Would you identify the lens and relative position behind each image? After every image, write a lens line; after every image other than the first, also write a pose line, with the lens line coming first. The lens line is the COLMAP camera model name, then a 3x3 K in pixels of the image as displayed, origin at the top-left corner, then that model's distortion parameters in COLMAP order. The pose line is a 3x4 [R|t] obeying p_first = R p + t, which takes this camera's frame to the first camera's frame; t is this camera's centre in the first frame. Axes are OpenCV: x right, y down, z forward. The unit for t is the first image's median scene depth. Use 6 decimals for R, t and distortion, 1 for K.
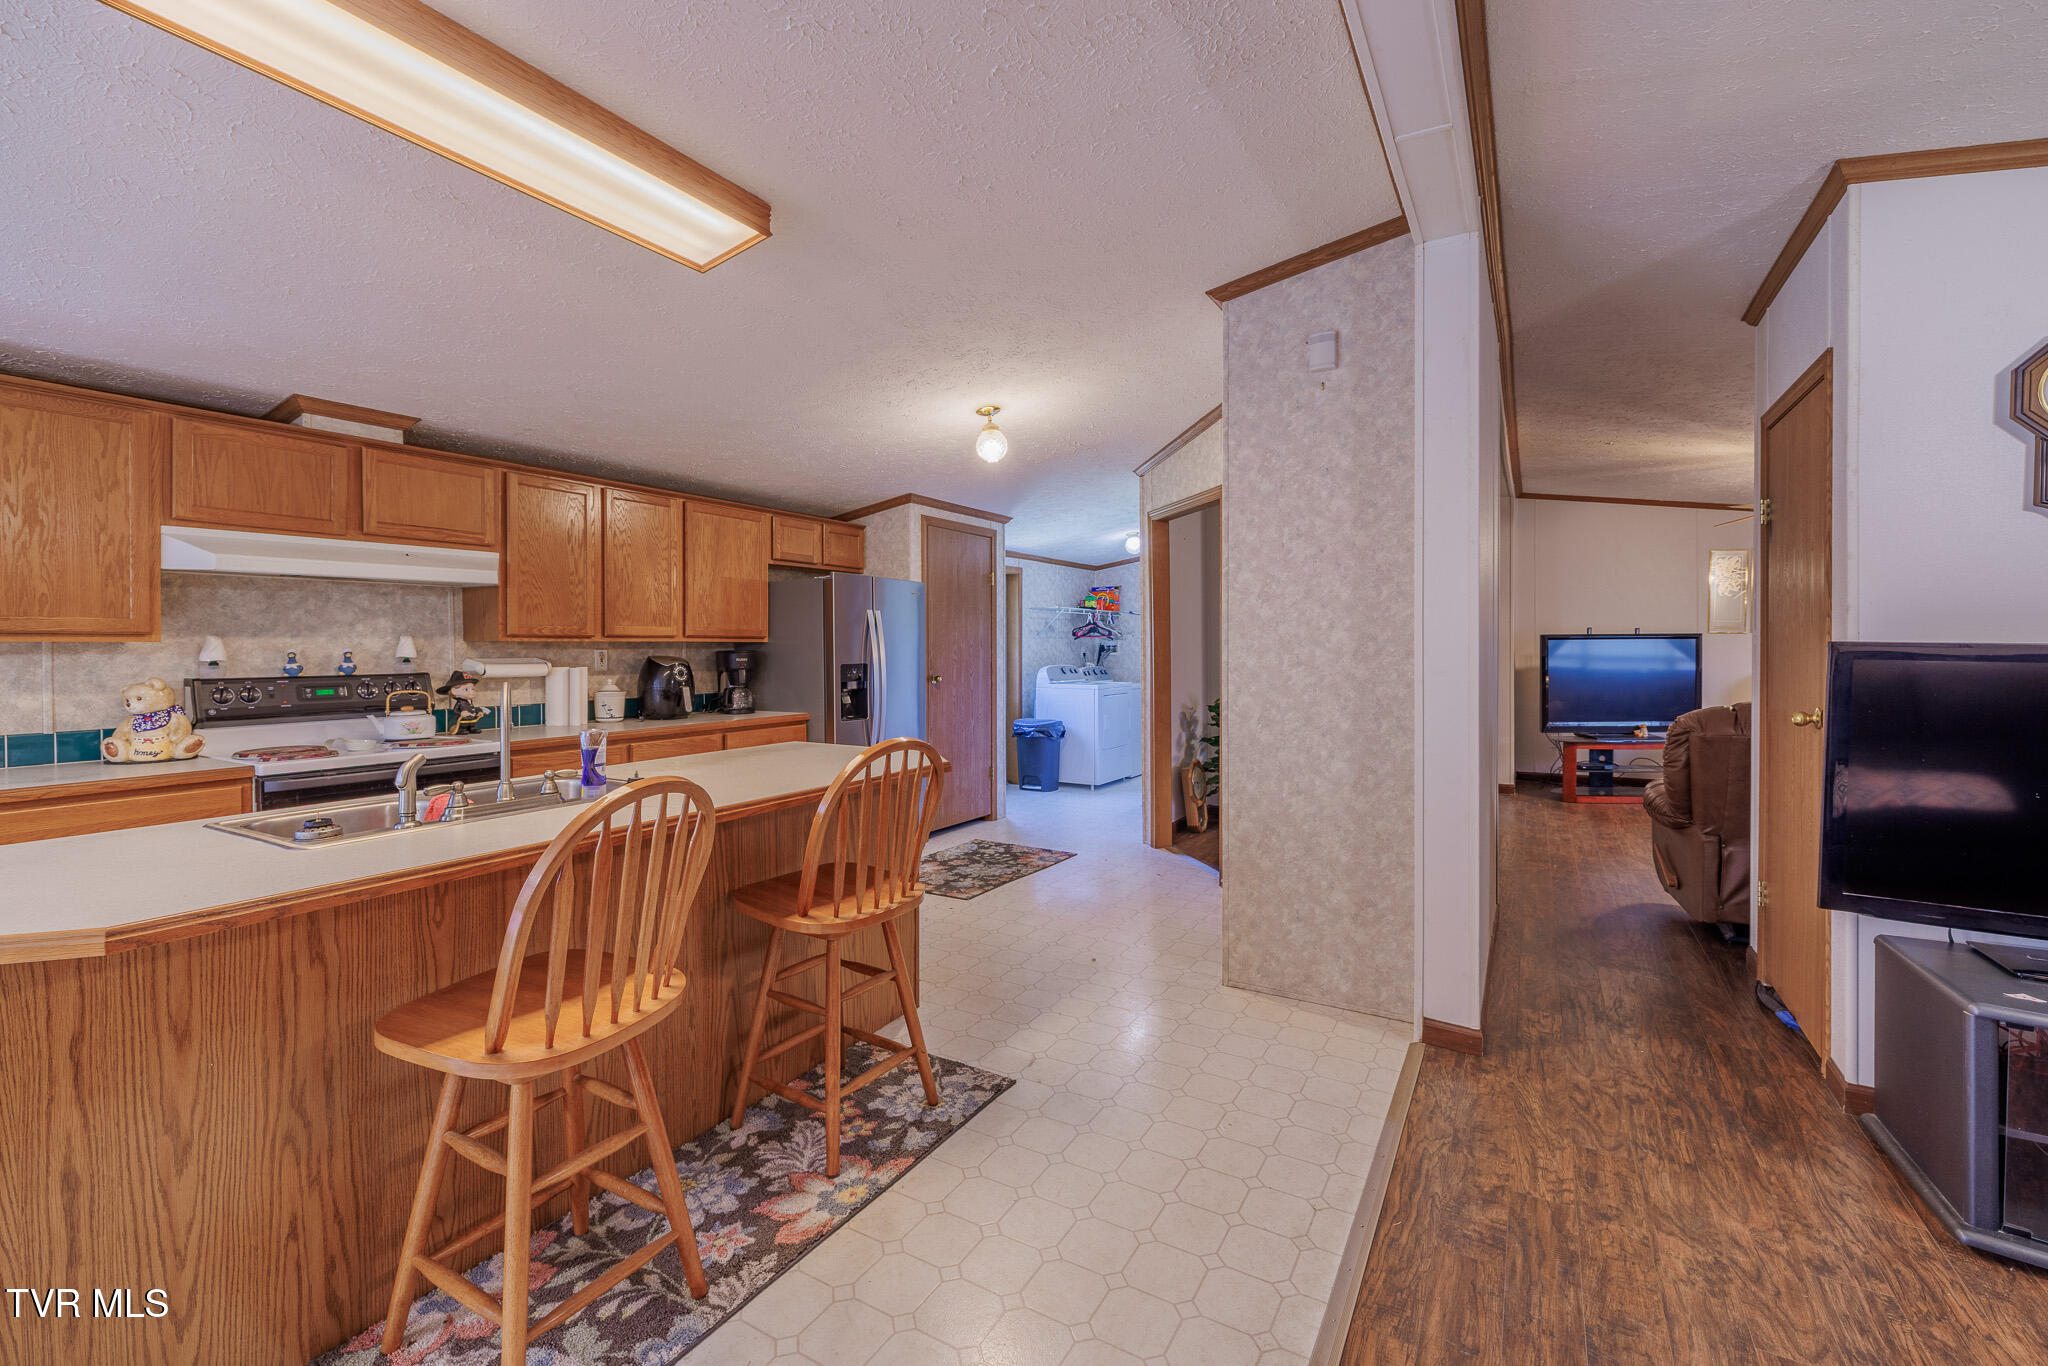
lens RADIAL K [[860.2, 0, 1029.8], [0, 860.2, 665.0], [0, 0, 1]] dist [0.001273, -0.000765]
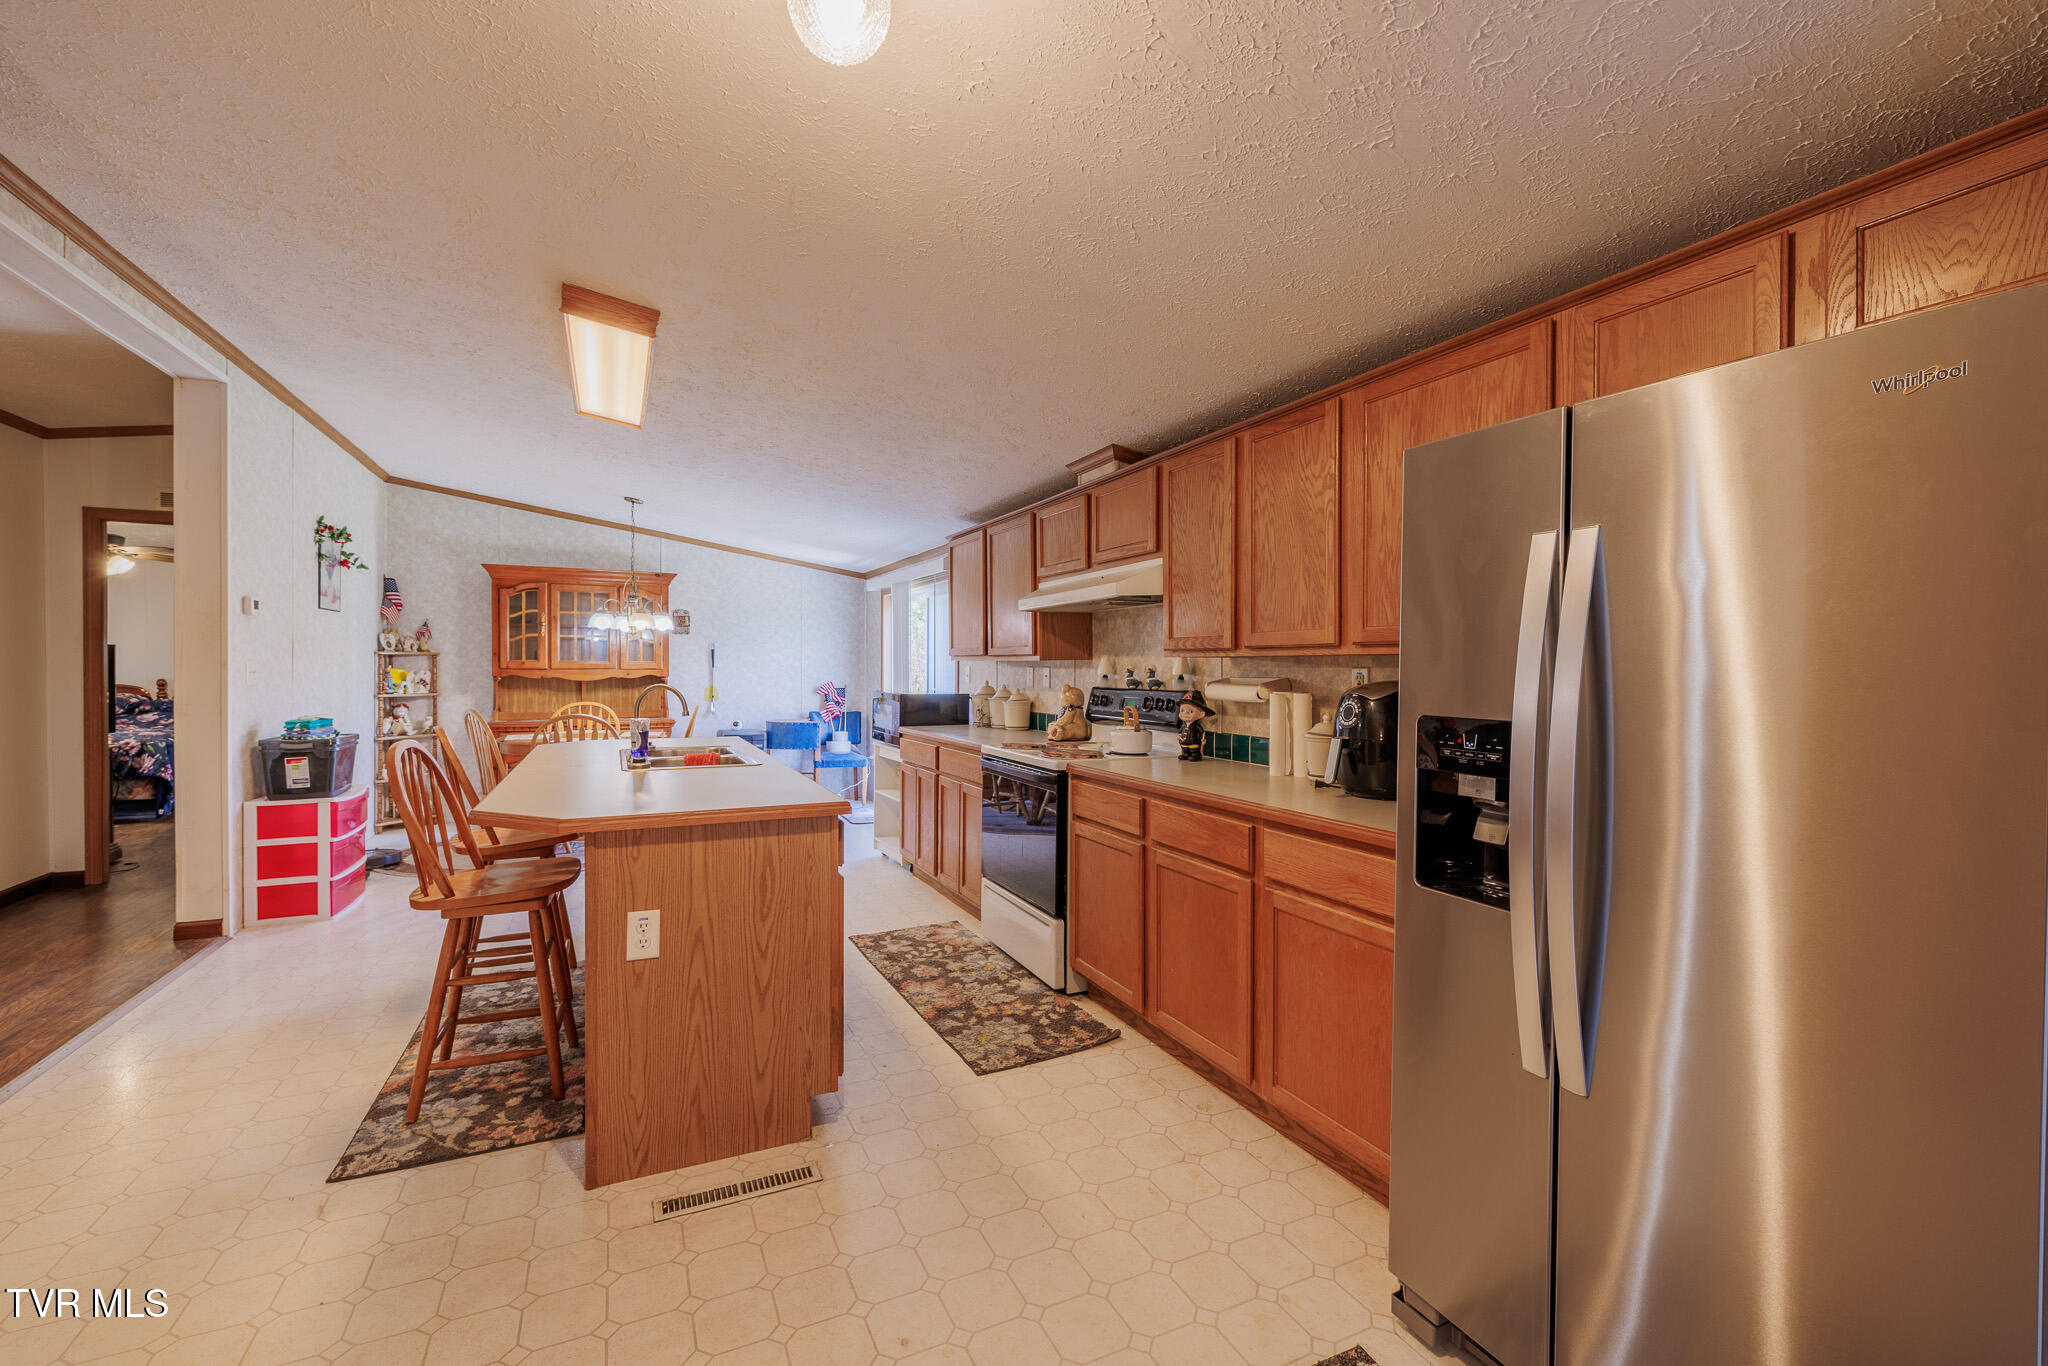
lens RADIAL K [[860.2, 0, 1029.6], [0, 860.2, 679.1], [0, 0, 1]] dist [0.001273, -0.000765]
pose [[-0.565599, 0.012040, -0.824593, 0.266551], [-0.020019, 0.999398, 0.028324, -0.038014], [0.824438, 0.032527, -0.565017, 1.921516]]
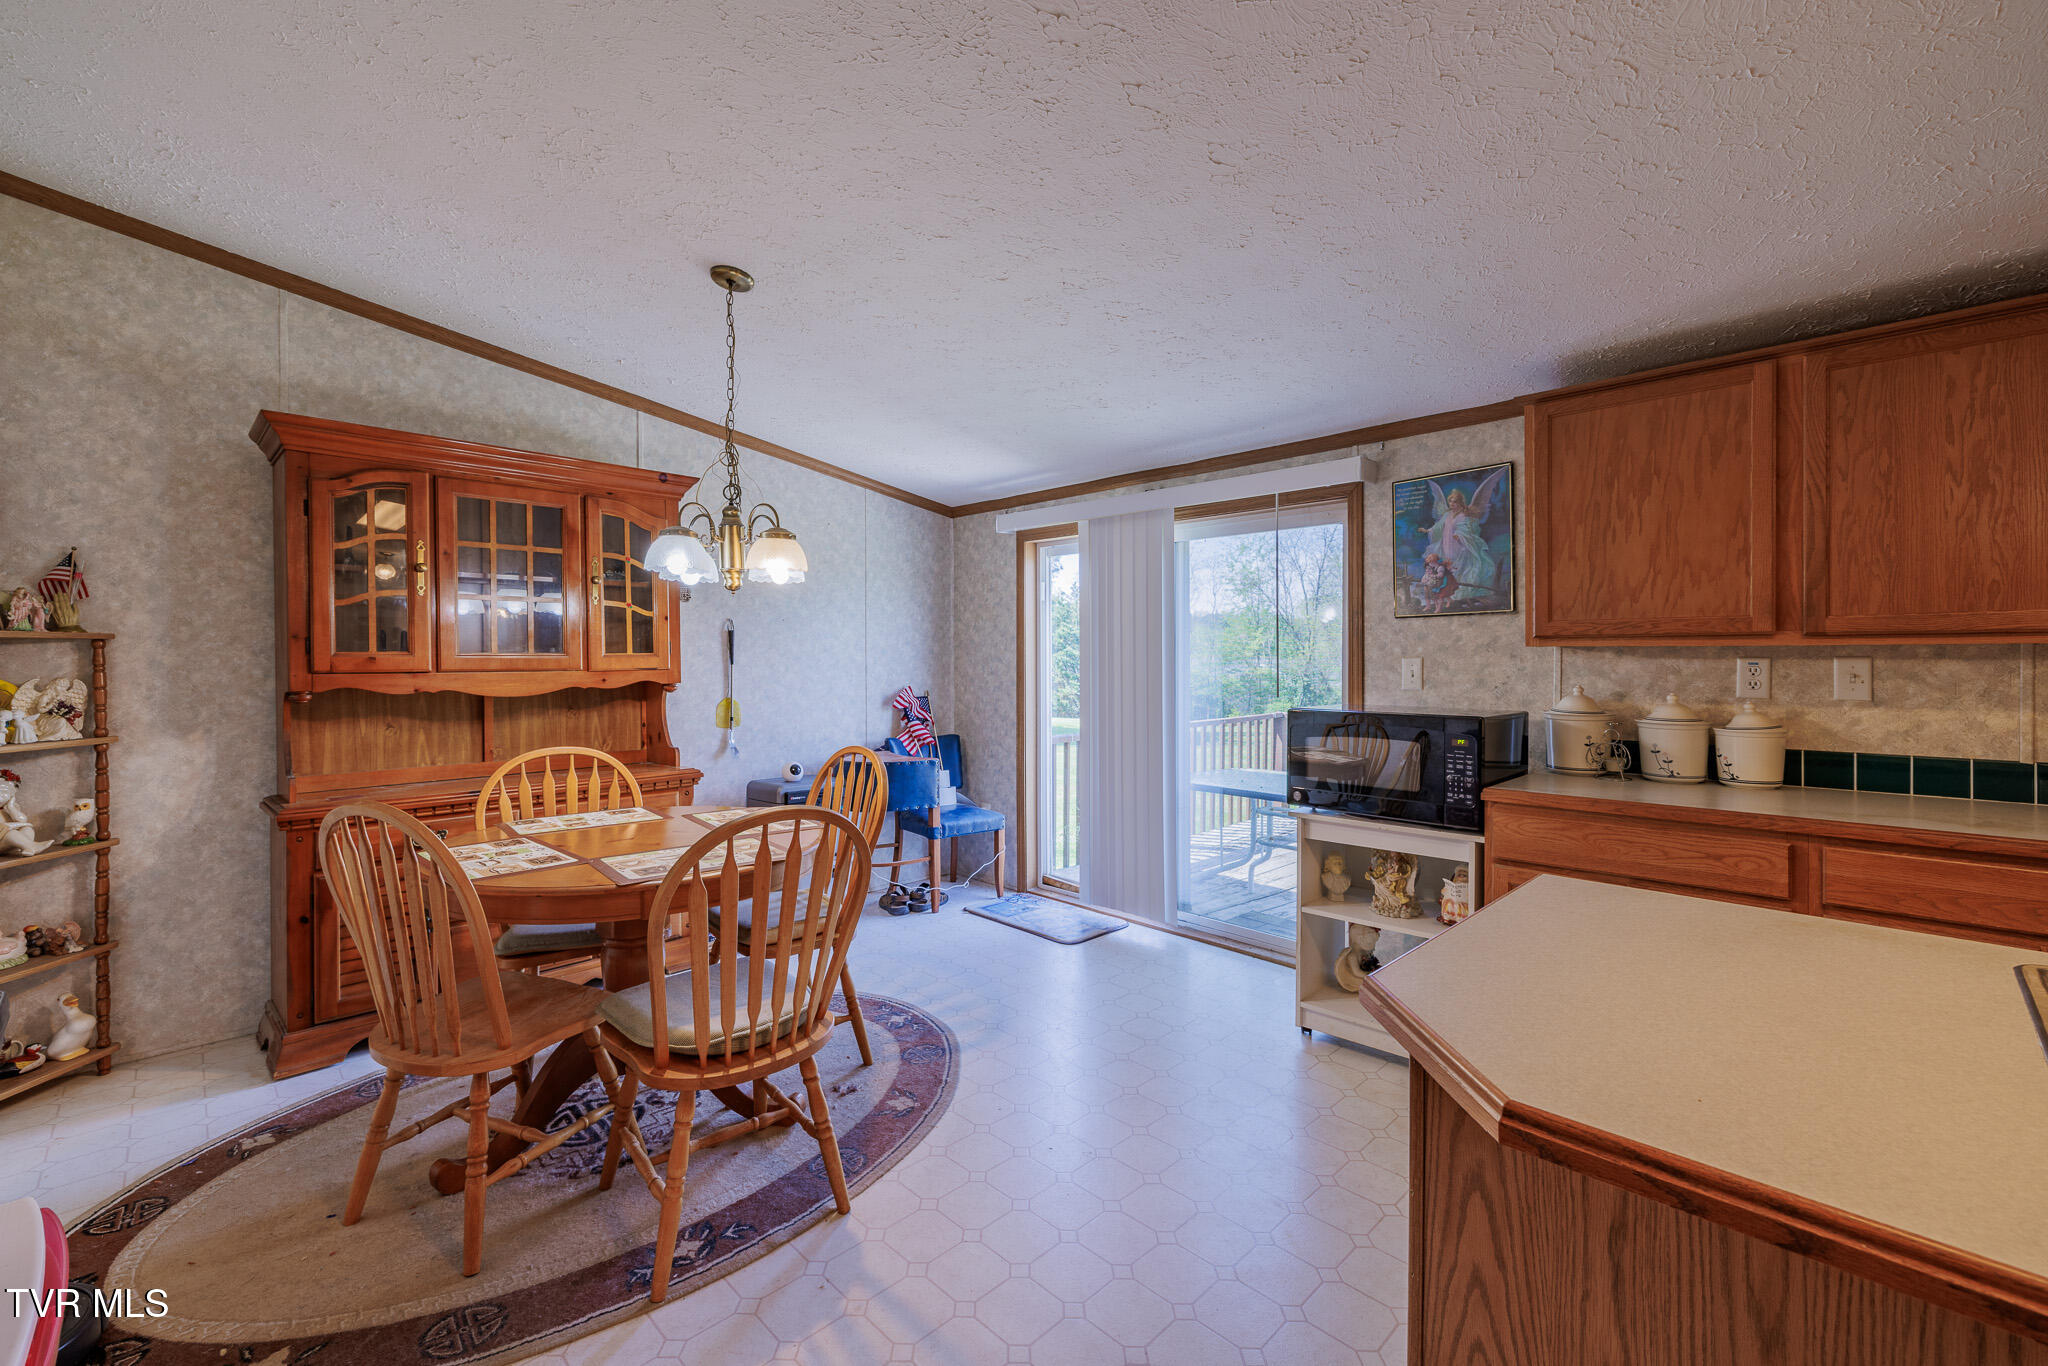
lens RADIAL K [[860.2, 0, 1014.0], [0, 860.2, 663.7], [0, 0, 1]] dist [0.001273, -0.000765]
pose [[-0.271226, 0.009368, -0.962470, -0.160463], [-0.015929, 0.999772, 0.014220, -0.005702], [0.962384, 0.019188, -0.271015, 0.345702]]
